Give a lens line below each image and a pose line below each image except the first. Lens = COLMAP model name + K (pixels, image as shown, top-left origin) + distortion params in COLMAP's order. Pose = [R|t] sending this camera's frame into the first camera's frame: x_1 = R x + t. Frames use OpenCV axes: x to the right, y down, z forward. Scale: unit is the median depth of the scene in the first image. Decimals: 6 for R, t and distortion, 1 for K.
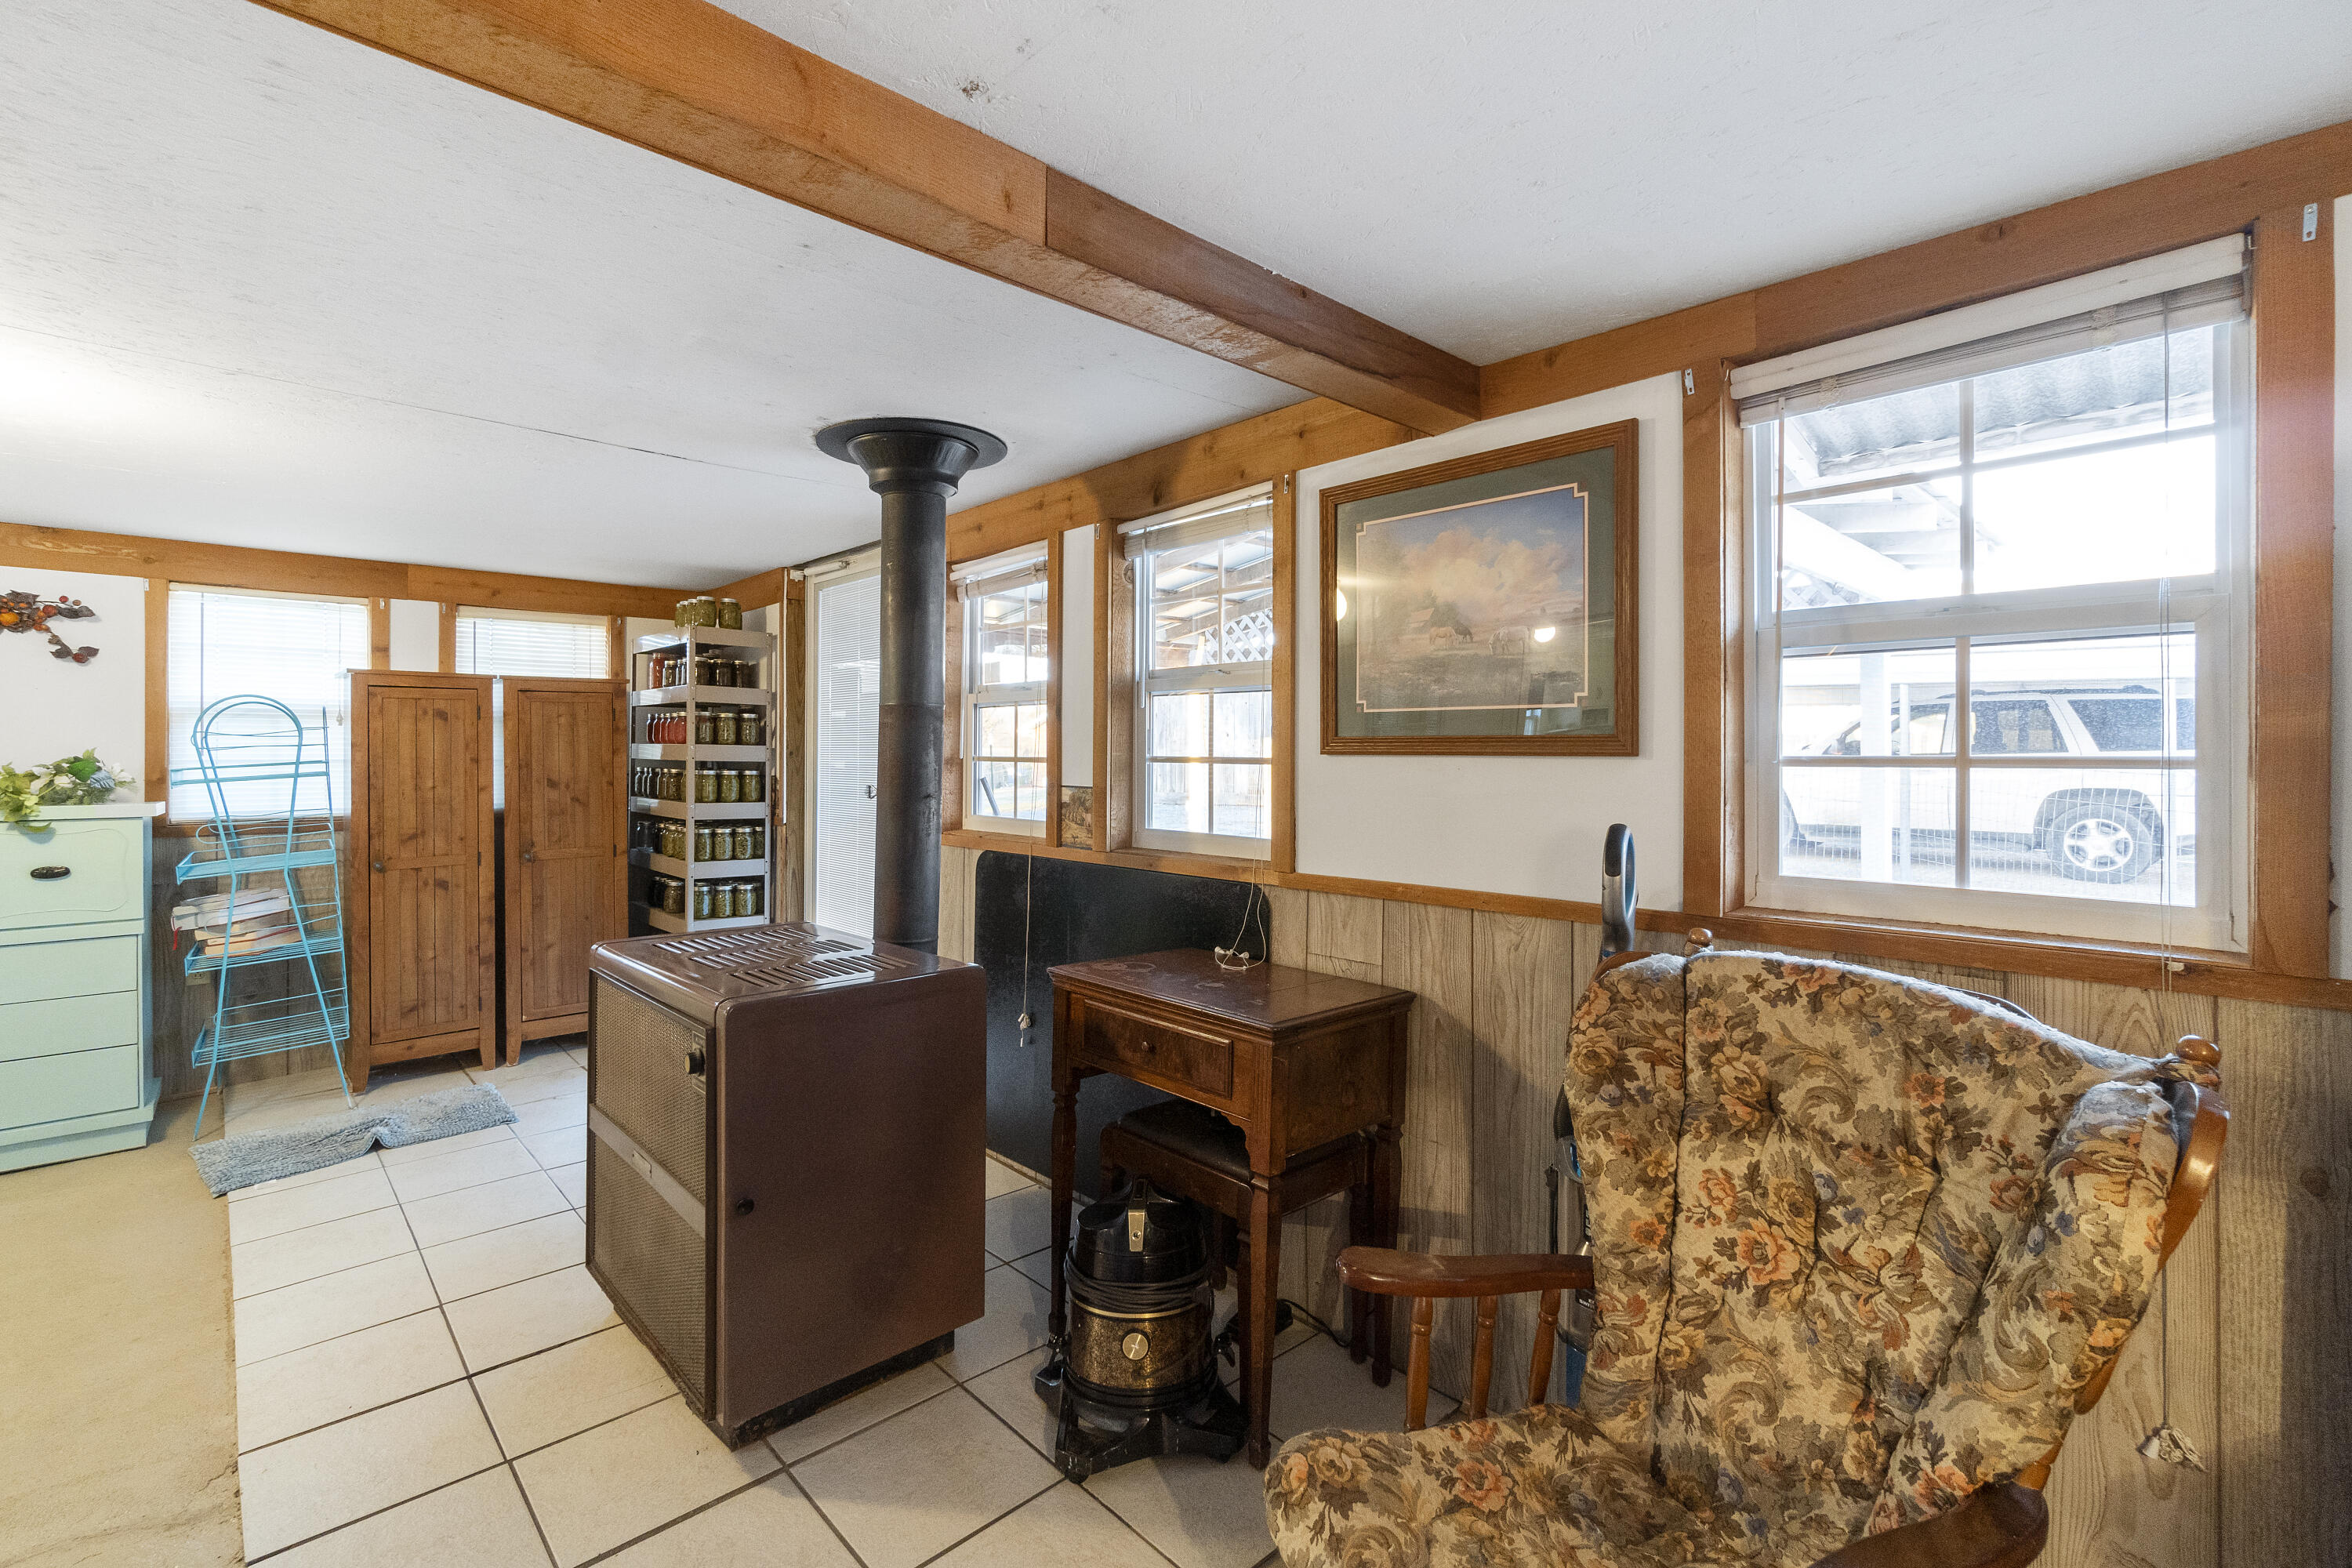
lens RADIAL K [[1053.5, 0, 1178.0], [0, 1053.5, 741.4], [0, 0, 1]] dist [-0.002912, 0.000340]
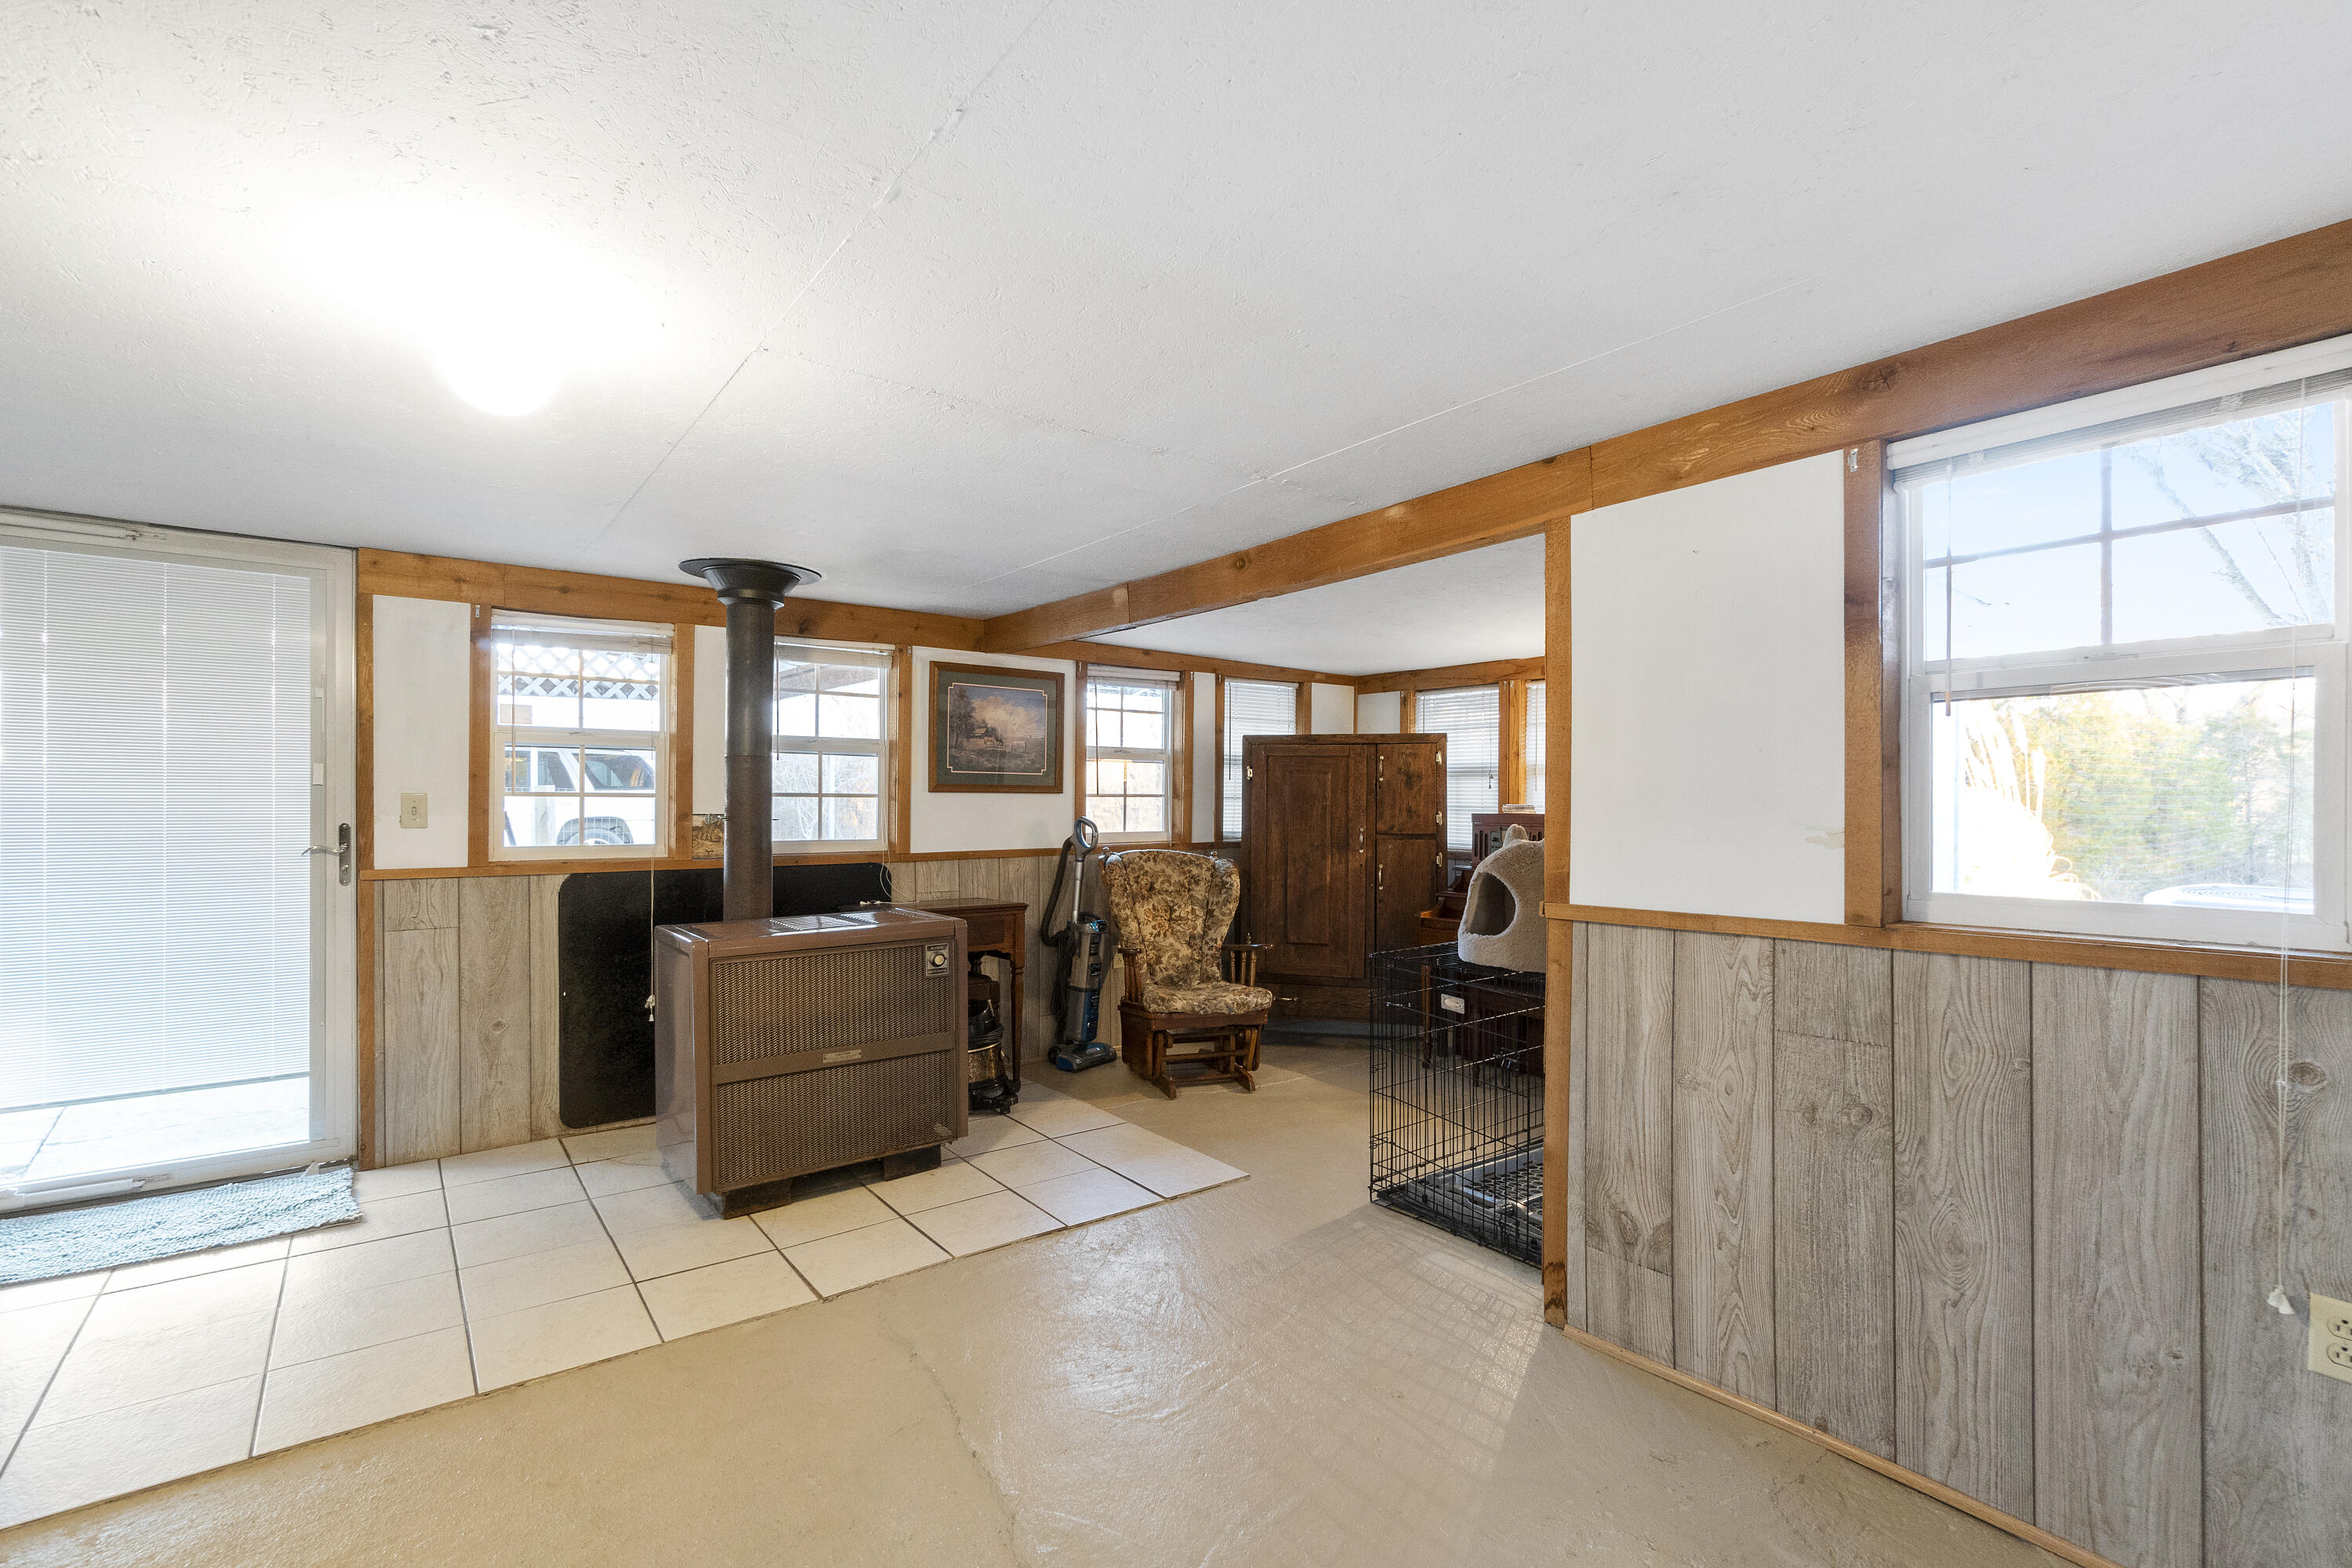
lens RADIAL K [[1053.5, 0, 1133.8], [0, 1053.5, 799.4], [0, 0, 1]] dist [-0.002912, 0.000340]
pose [[0.112161, -0.003099, 0.993685, -1.263709], [-0.017129, 0.999841, 0.005052, 0.006587], [-0.993542, -0.017588, 0.112090, 0.266852]]
